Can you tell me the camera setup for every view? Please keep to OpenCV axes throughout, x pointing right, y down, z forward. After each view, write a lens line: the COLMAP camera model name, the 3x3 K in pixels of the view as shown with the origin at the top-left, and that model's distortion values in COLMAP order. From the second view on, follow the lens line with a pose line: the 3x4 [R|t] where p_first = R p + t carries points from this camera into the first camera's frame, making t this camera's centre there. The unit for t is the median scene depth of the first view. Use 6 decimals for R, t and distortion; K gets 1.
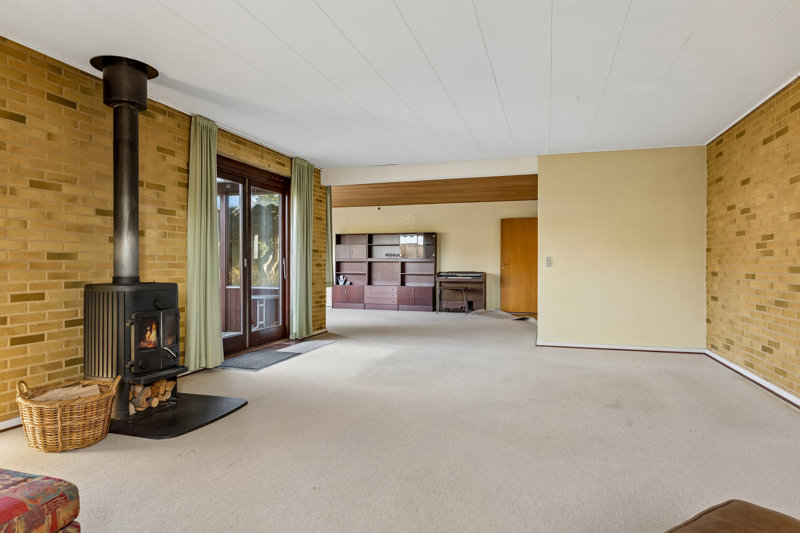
lens RADIAL K [[483.5, 0, 400.1], [0, 483.5, 267.2], [0, 0, 1]] dist [0.003753, 0.000519]
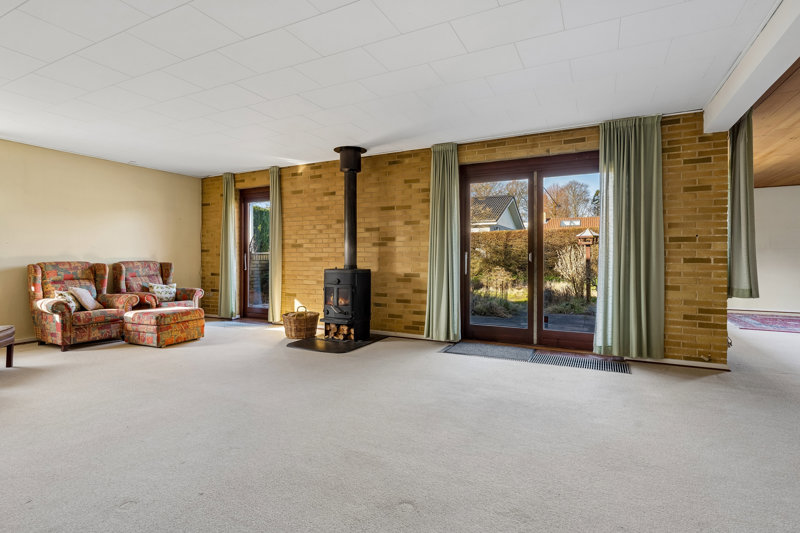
lens RADIAL K [[396.8, 0, 400.7], [0, 396.8, 258.4], [0, 0, 1]] dist [-0.002179, -0.001010]
pose [[-0.174981, -0.003194, -0.984567, 0.687518], [-0.010844, 0.999940, -0.001316, -0.004410], [0.984512, 0.010446, -0.175005, 1.156930]]
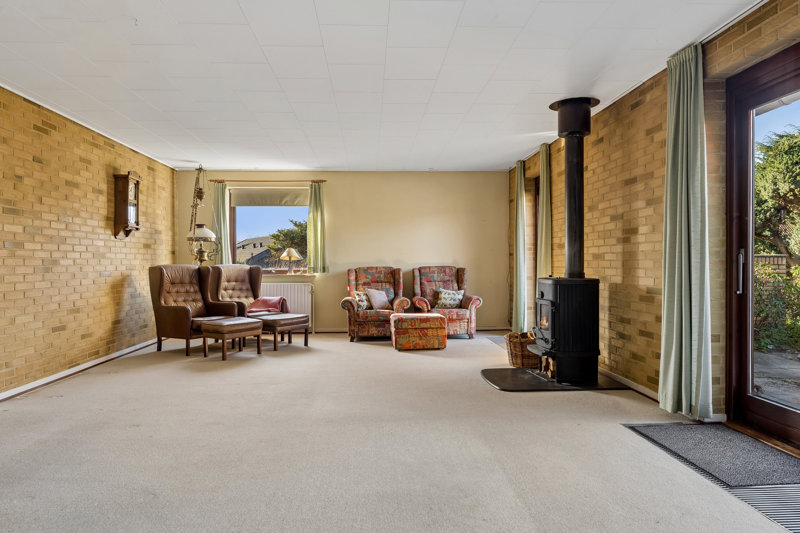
lens RADIAL K [[523.1, 0, 400.3], [0, 523.1, 265.9], [0, 0, 1]] dist [0.001855, -0.000402]
pose [[-0.938757, 0.002777, -0.344569, 0.249329], [-0.001580, 0.999922, 0.012365, -0.010639], [0.344577, 0.012152, -0.938679, 1.682468]]
